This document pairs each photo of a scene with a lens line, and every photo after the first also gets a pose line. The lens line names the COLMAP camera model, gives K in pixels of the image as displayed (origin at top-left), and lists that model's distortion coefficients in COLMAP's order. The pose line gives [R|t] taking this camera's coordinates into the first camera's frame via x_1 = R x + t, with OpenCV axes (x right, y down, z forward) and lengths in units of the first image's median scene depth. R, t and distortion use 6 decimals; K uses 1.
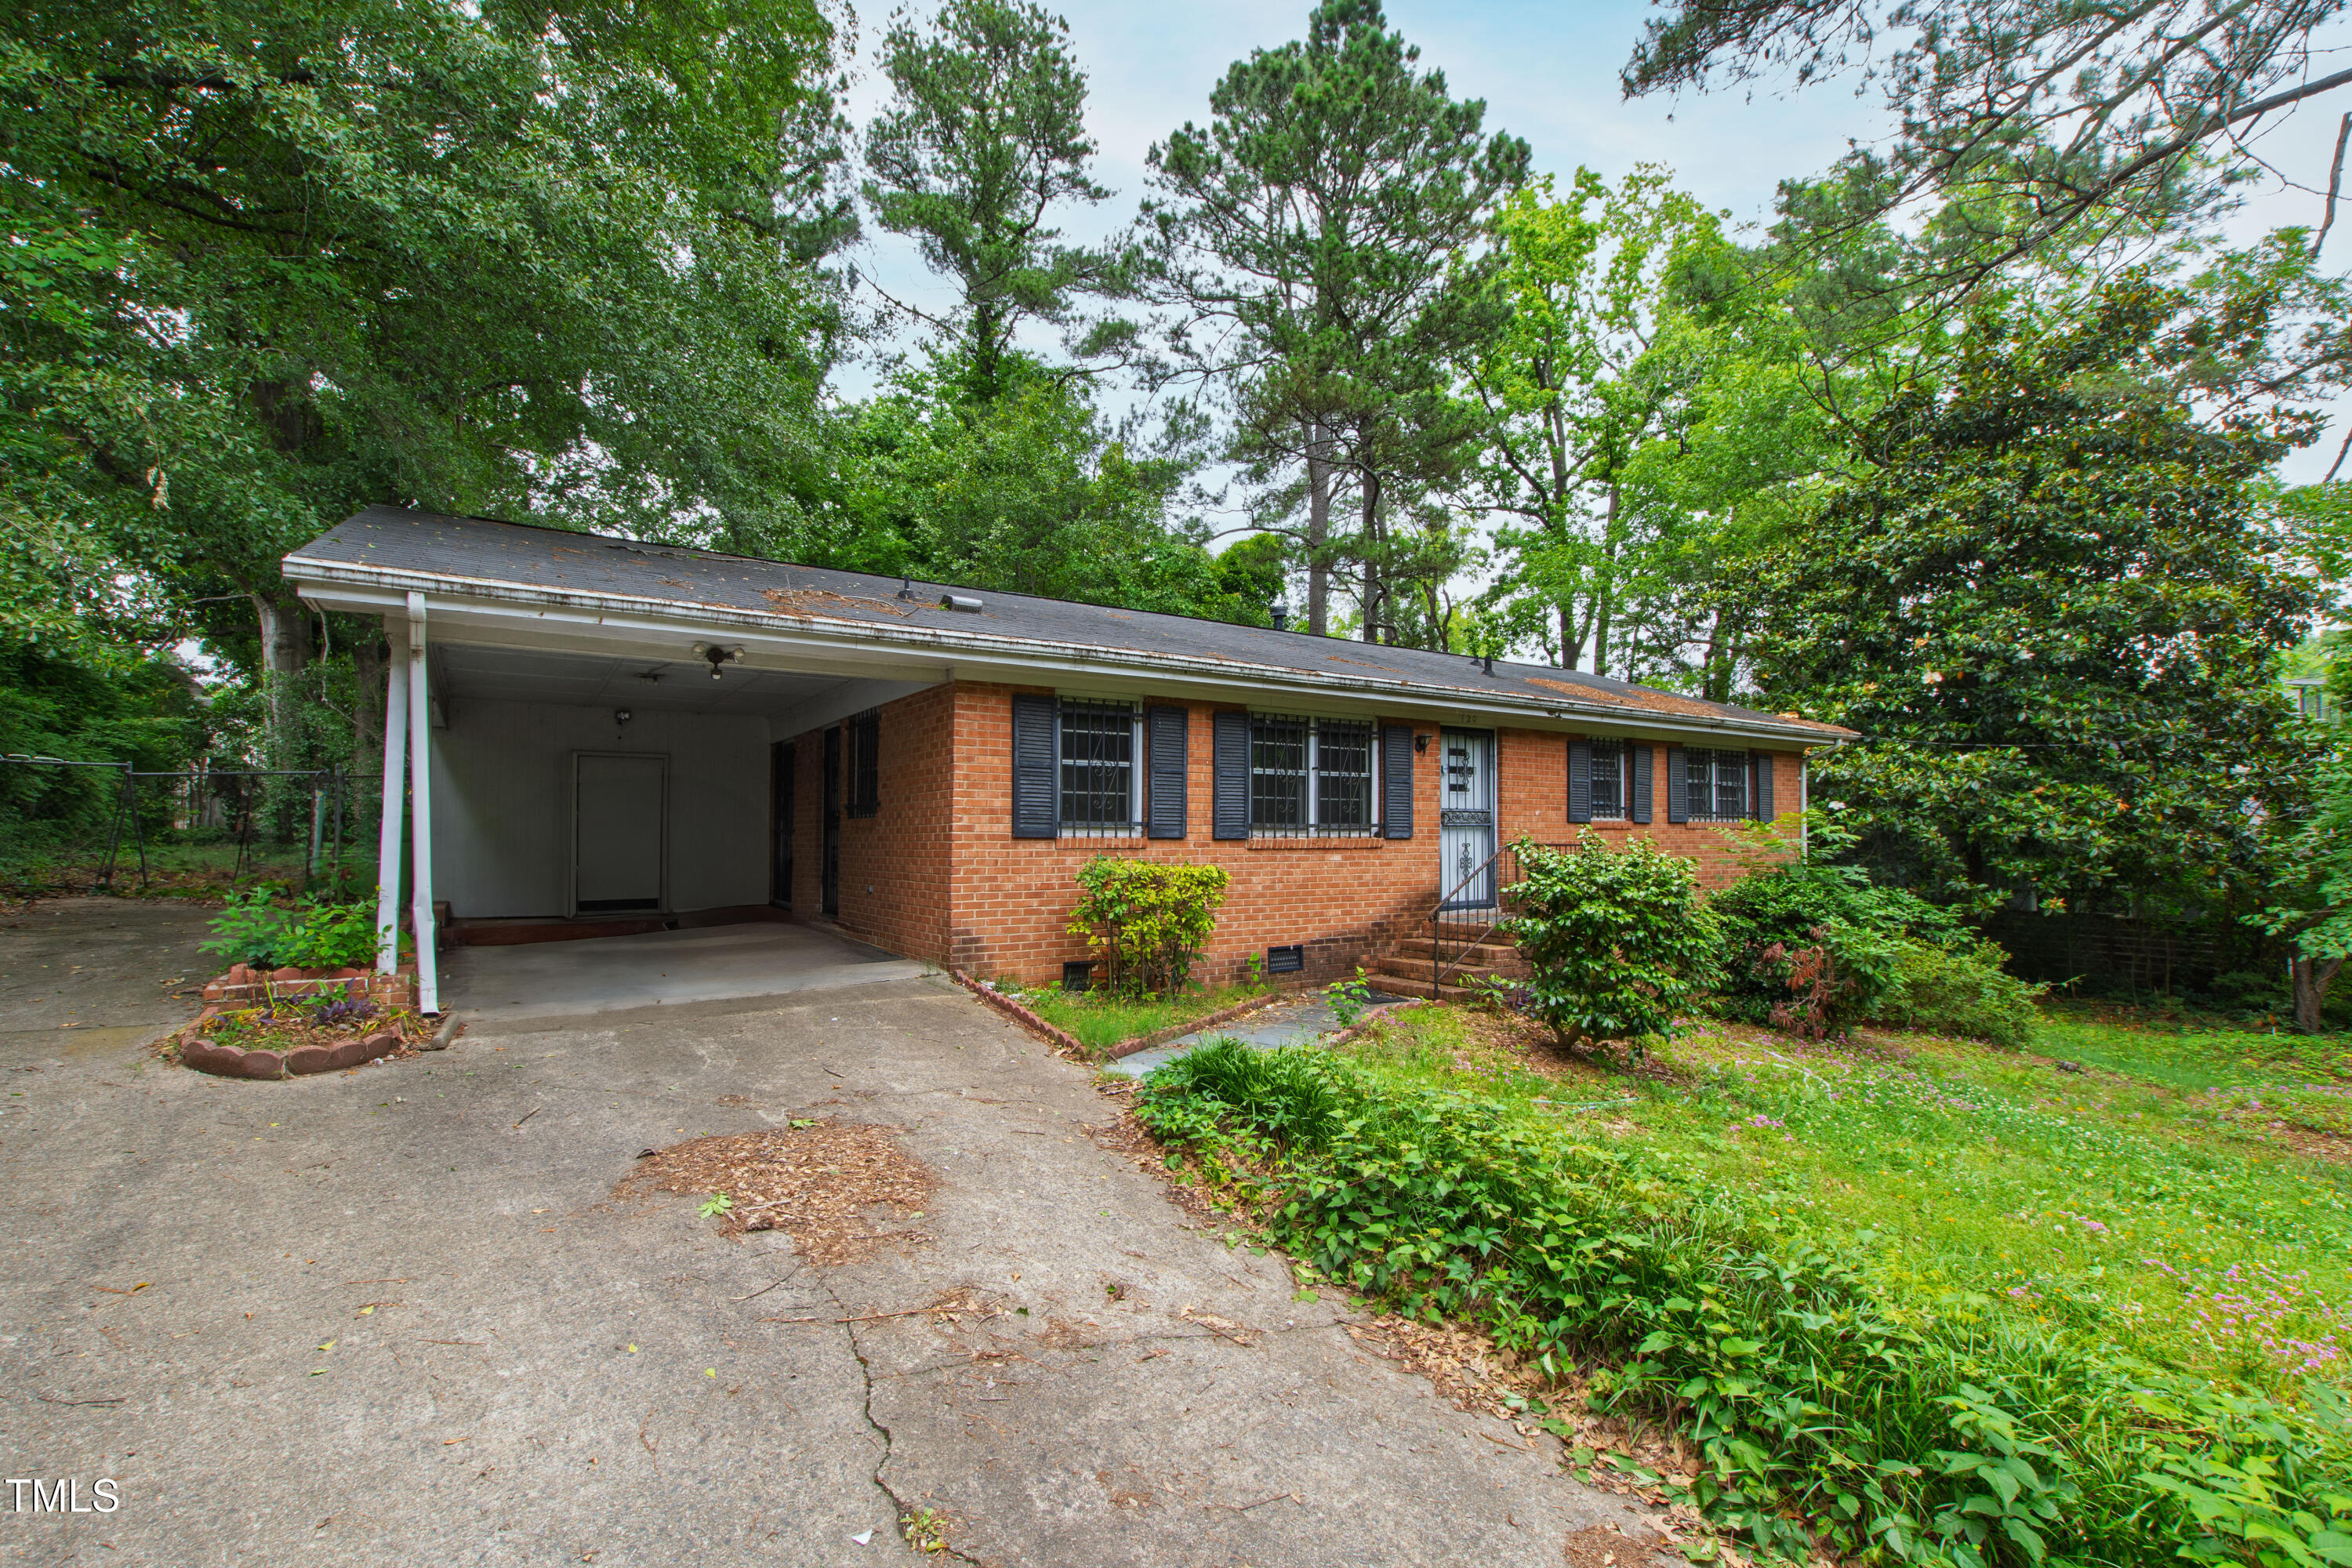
lens RADIAL K [[990.4, 0, 1162.0], [0, 990.4, 855.1], [0, 0, 1]] dist [0.082858, 0.000032]
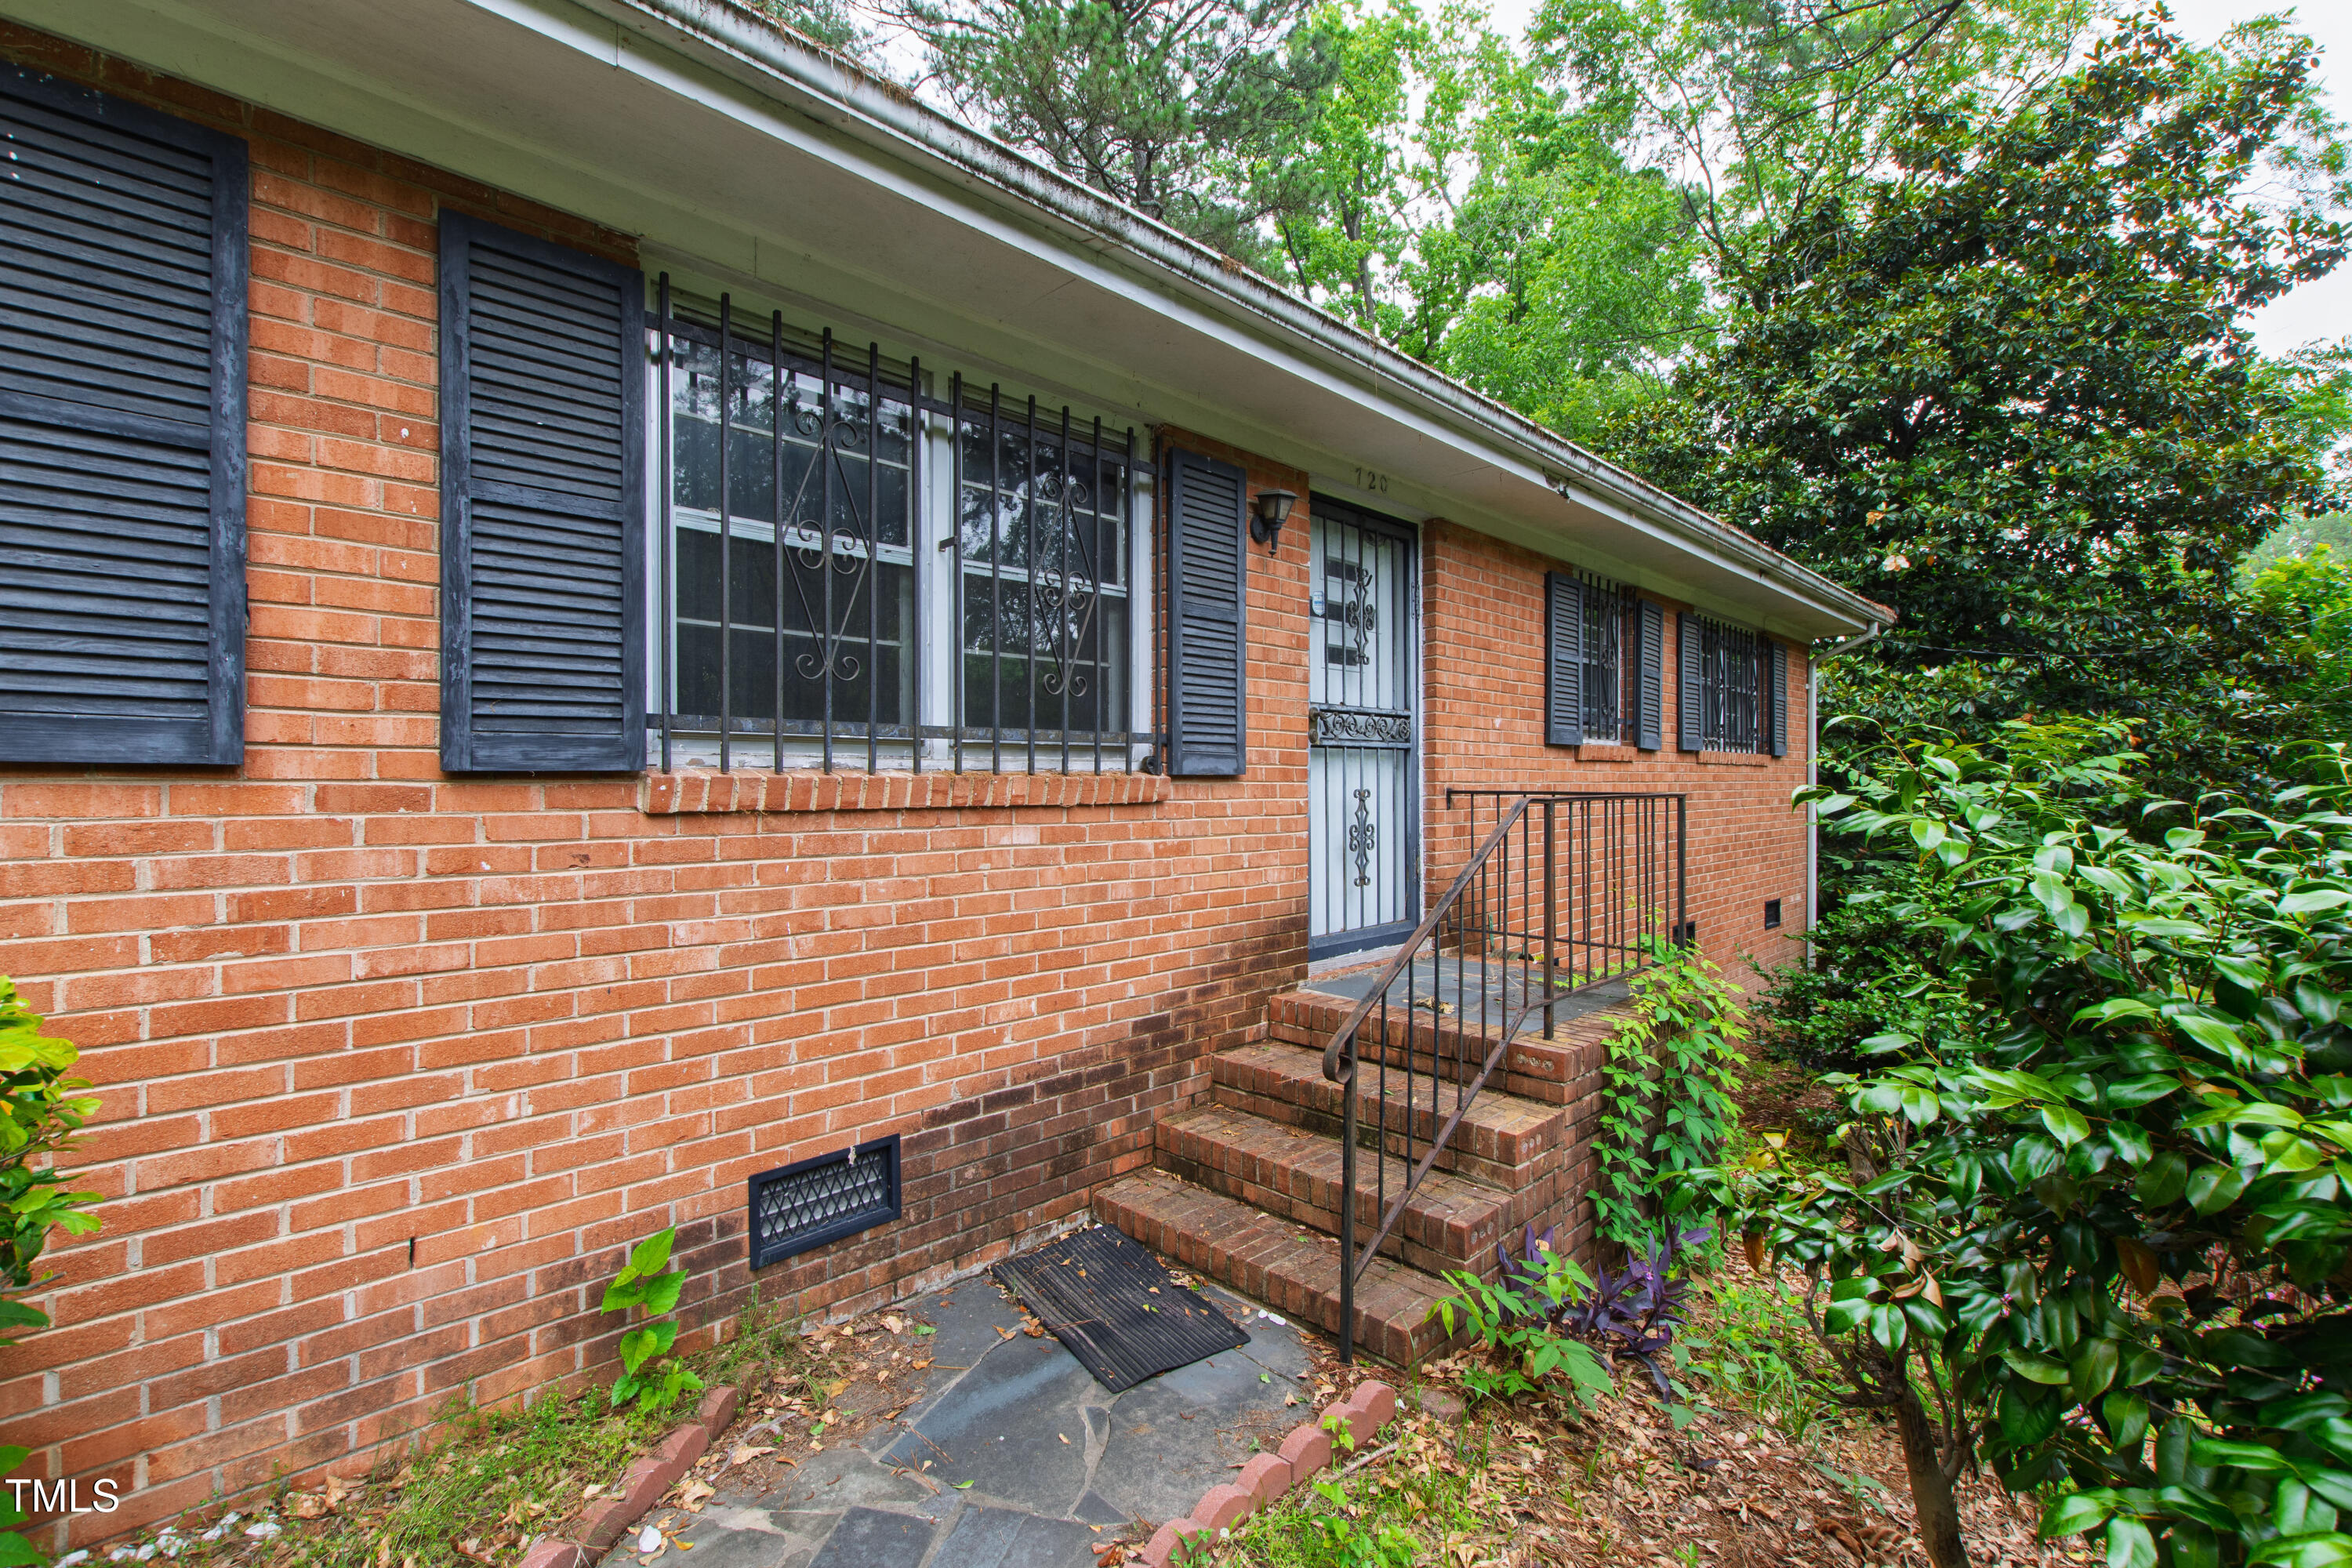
lens RADIAL K [[1028.2, 0, 1176.0], [0, 1028.2, 784.0], [0, 0, 1]] dist [0.000575, 0.000009]
pose [[0.975578, 0.005880, 0.219575, 0.138343], [-0.003743, 0.999941, -0.010150, -0.009835], [-0.219622, 0.009081, 0.975543, 0.609732]]
